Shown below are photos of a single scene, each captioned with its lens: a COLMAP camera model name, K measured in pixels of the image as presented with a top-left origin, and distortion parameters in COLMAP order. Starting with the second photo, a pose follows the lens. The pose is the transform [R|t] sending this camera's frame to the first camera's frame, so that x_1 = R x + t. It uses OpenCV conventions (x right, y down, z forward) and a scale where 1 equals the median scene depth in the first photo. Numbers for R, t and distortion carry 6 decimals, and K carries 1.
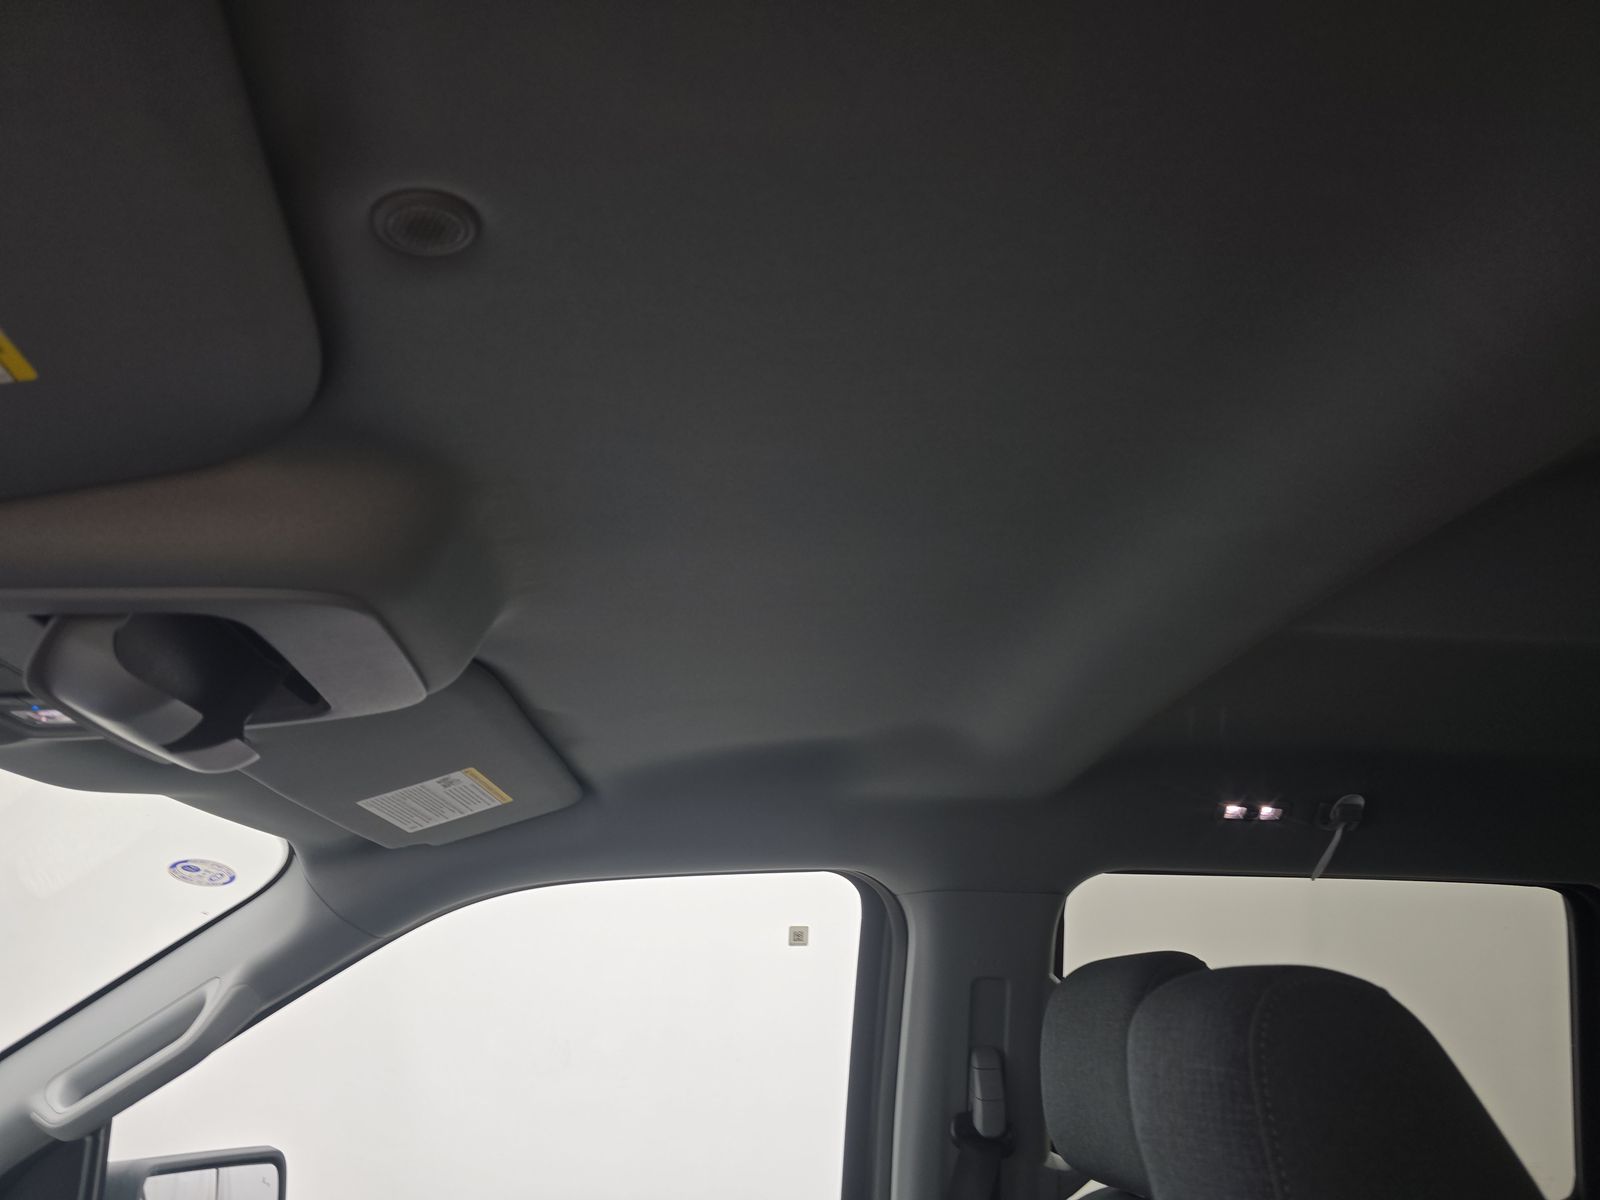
lens RADIAL K [[1079.3, 0, 795.1], [0, 1079.3, 591.6], [0, 0, 1]] dist [0.043682, -0.031196]
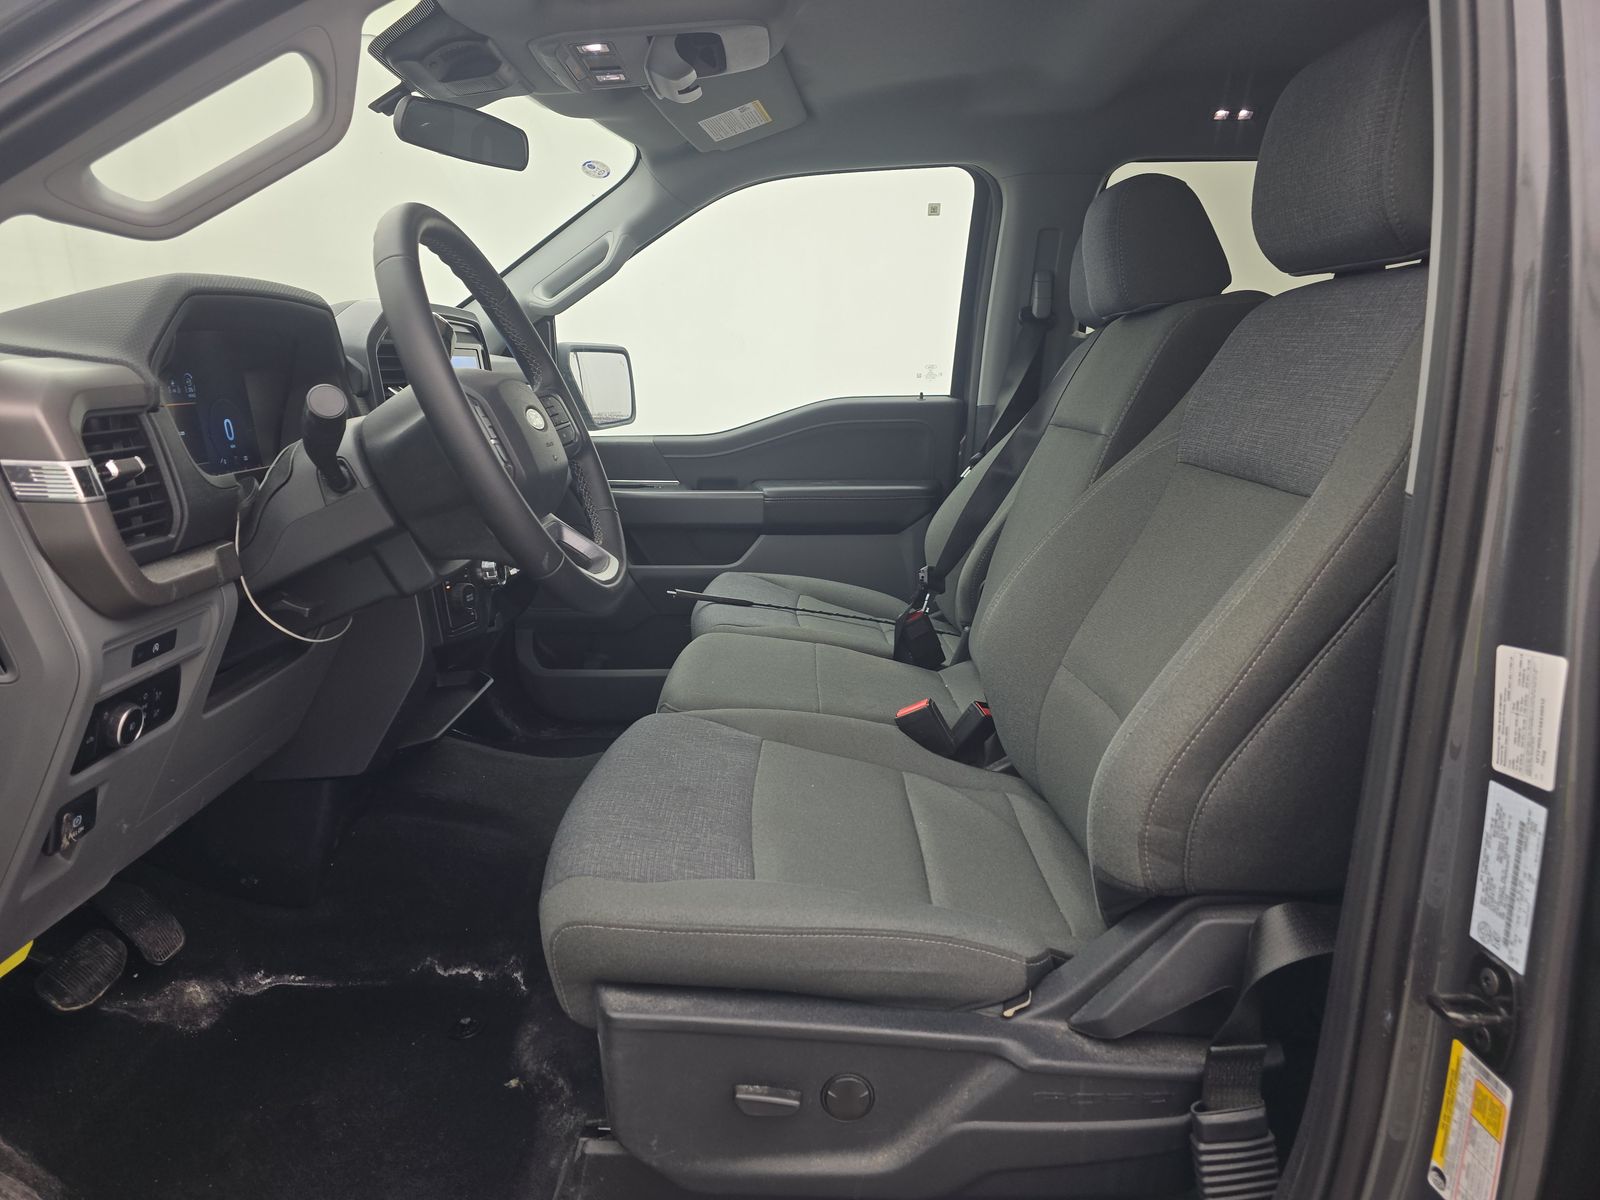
lens RADIAL K [[1079.3, 0, 790.1], [0, 1079.3, 597.5], [0, 0, 1]] dist [0.043682, -0.031196]
pose [[0.995328, 0.013821, -0.095561, -0.053871], [0.041248, 0.833980, 0.550250, -0.112216], [0.087301, -0.551621, 0.829513, -0.767599]]
